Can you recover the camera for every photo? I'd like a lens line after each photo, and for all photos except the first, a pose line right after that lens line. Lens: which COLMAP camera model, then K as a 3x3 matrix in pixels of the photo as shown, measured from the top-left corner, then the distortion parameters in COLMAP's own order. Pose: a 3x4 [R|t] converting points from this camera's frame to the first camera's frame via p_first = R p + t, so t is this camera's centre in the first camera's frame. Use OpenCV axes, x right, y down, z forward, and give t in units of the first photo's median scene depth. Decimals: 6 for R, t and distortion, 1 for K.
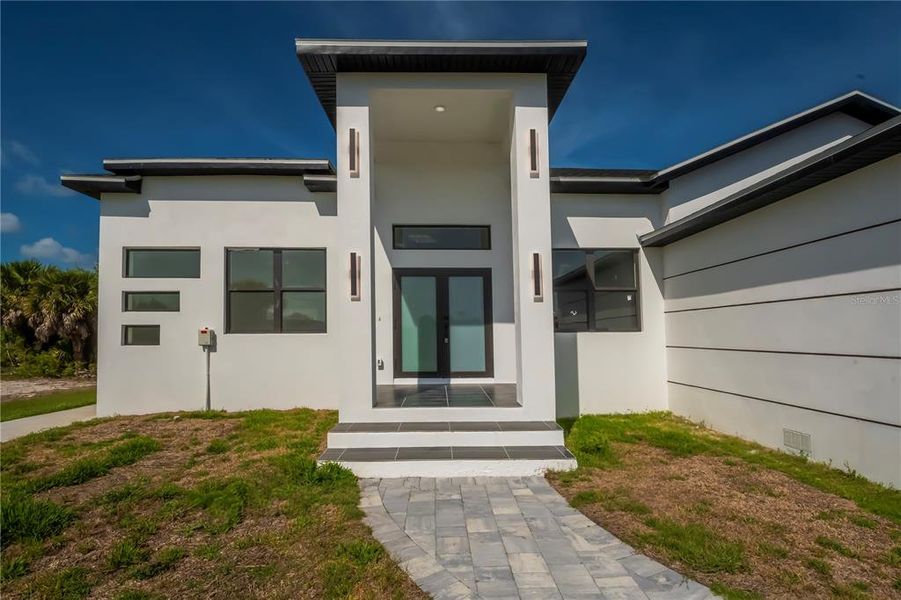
lens RADIAL K [[439.0, 0, 449.3], [0, 439.0, 328.5], [0, 0, 1]] dist [-0.024606, -0.000244]
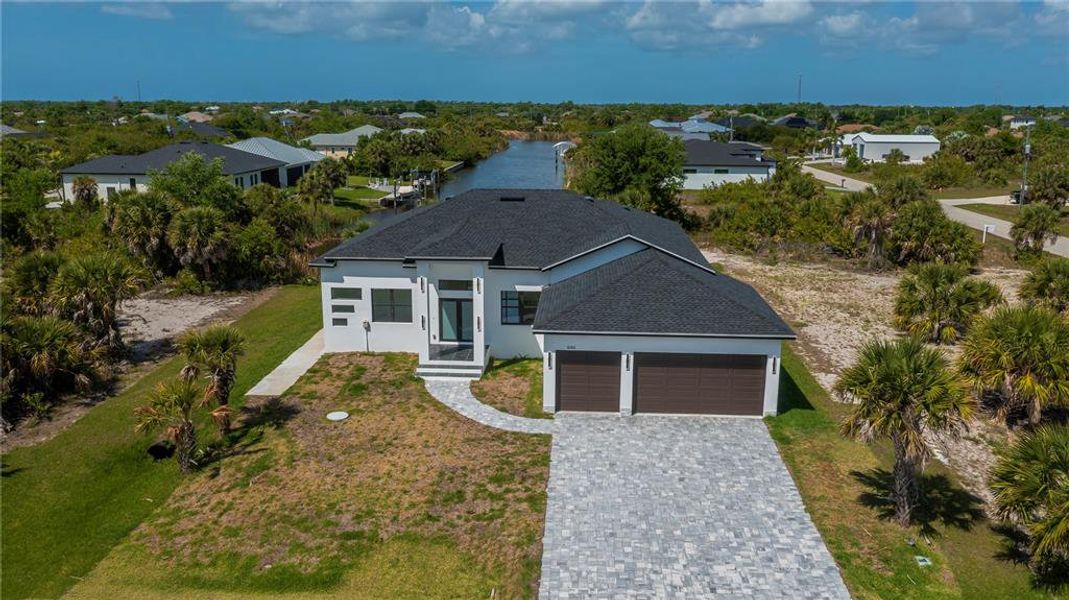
lens RADIAL K [[852.5, 0, 539.2], [0, 852.5, 299.5], [0, 0, 1]] dist [-0.005157, -0.001784]
pose [[0.996171, 0.035652, -0.079826, 0.833925], [-0.015288, 0.970040, 0.242466, -1.328335], [0.086079, -0.240317, 0.966870, -3.657232]]
